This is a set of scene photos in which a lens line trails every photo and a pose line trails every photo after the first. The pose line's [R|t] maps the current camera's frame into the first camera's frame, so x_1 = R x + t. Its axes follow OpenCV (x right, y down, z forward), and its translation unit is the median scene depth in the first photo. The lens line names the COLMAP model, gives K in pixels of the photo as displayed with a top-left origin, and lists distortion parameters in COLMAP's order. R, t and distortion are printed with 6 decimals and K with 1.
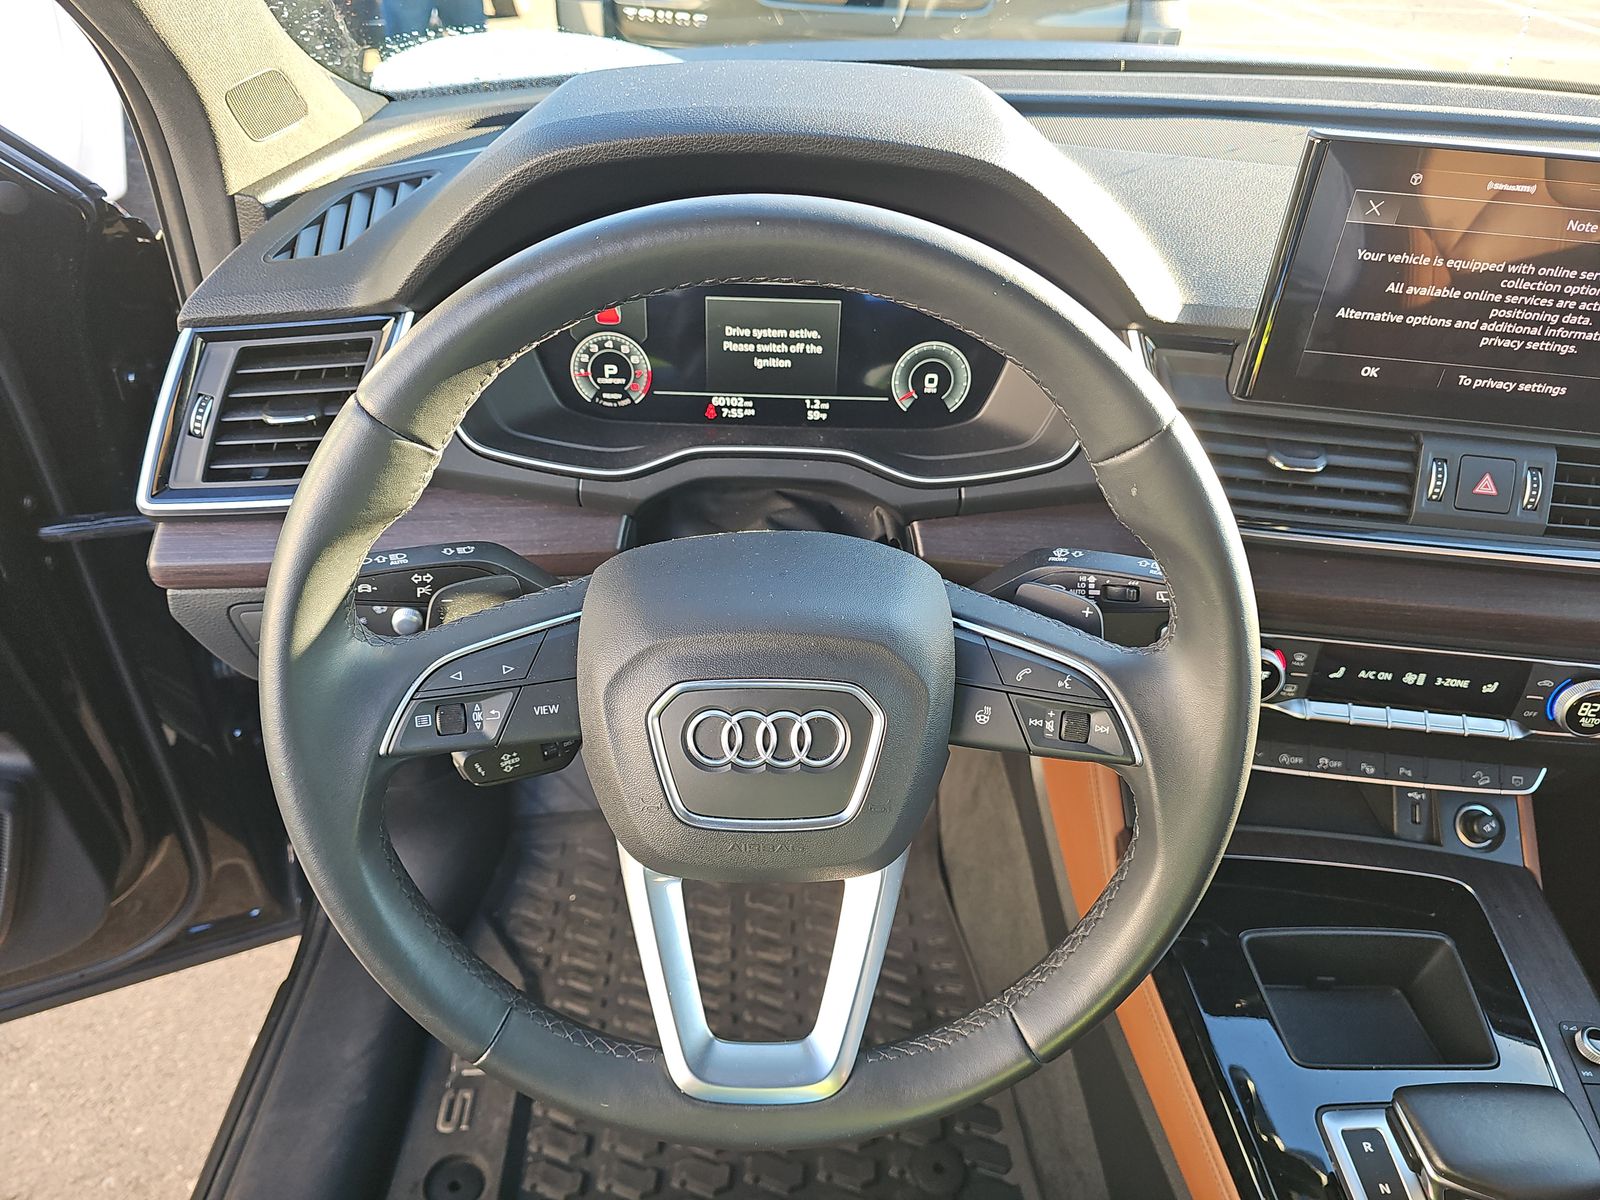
lens RADIAL K [[1072.1, 0, 800.1], [0, 1072.1, 636.4], [0, 0, 1]] dist [0.042104, -0.055493]
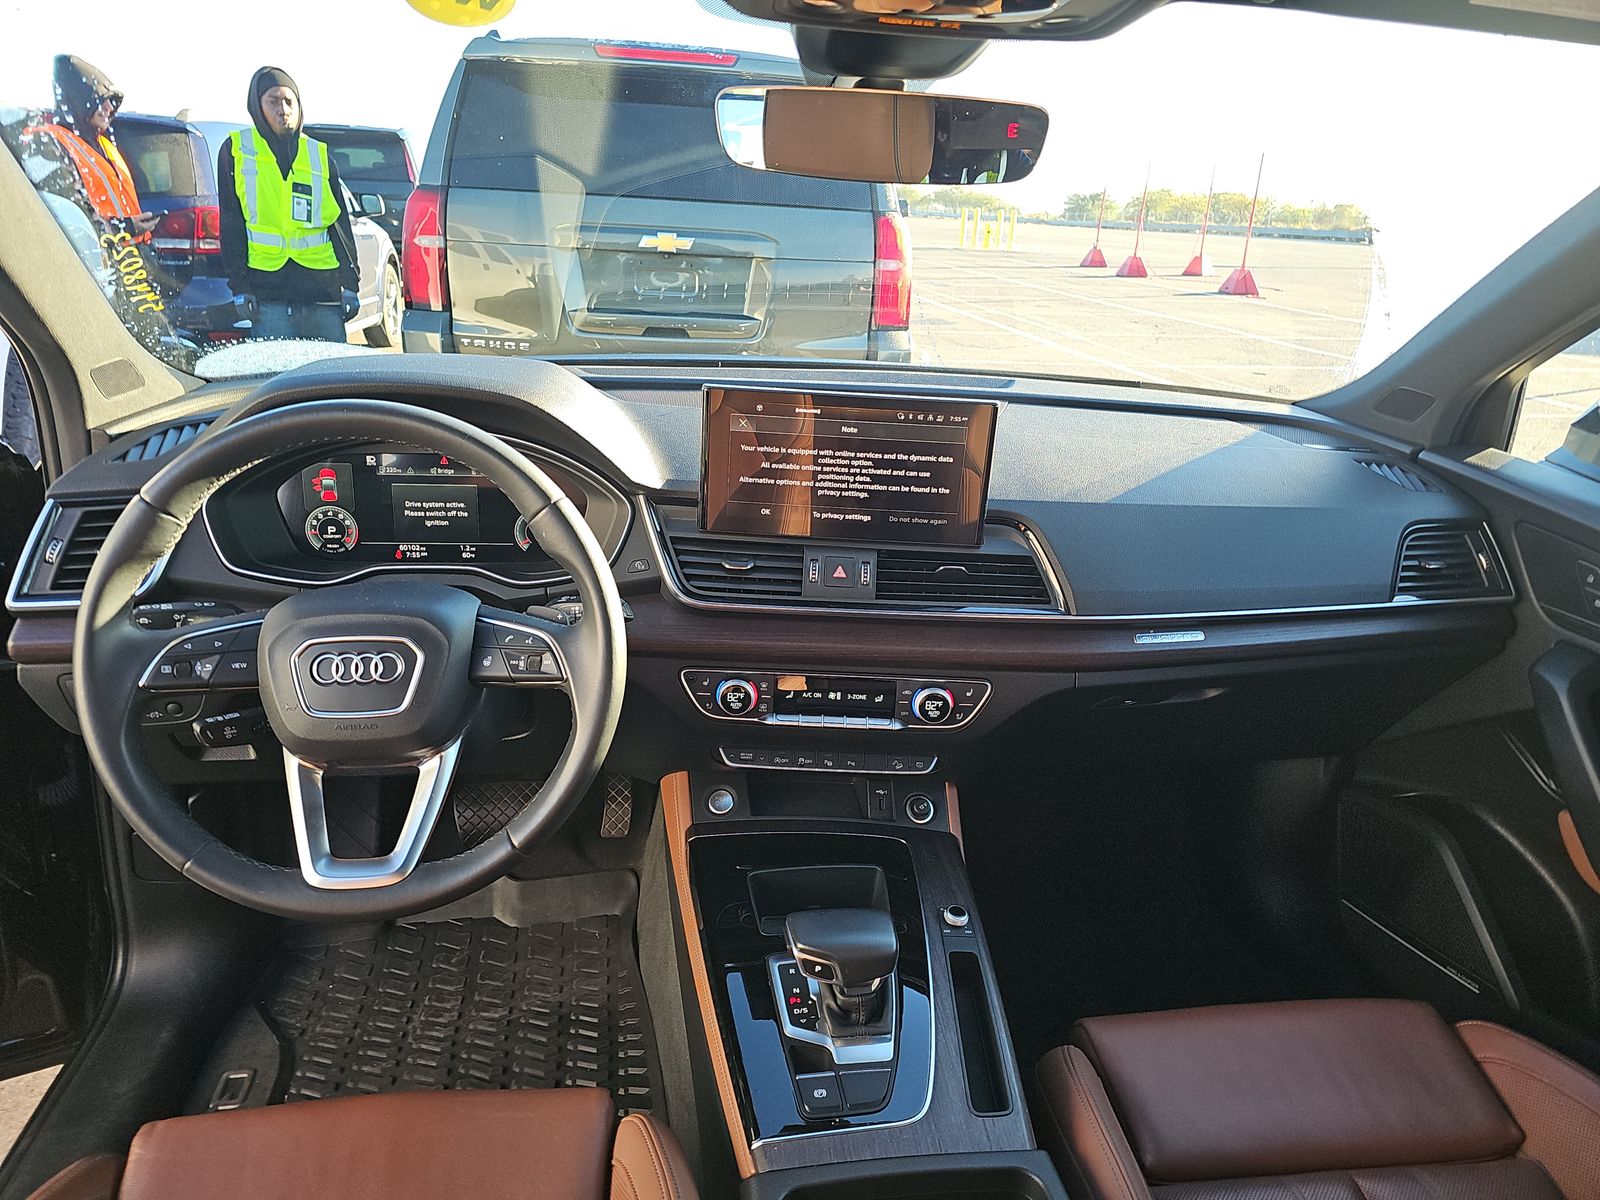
lens RADIAL K [[1072.1, 0, 800.1], [0, 1072.1, 636.4], [0, 0, 1]] dist [0.042104, -0.055493]
pose [[0.992751, -0.031489, 0.115988, 0.333964], [0.059909, 0.966278, -0.250435, 0.359498], [-0.104191, 0.255569, 0.961160, -0.586441]]
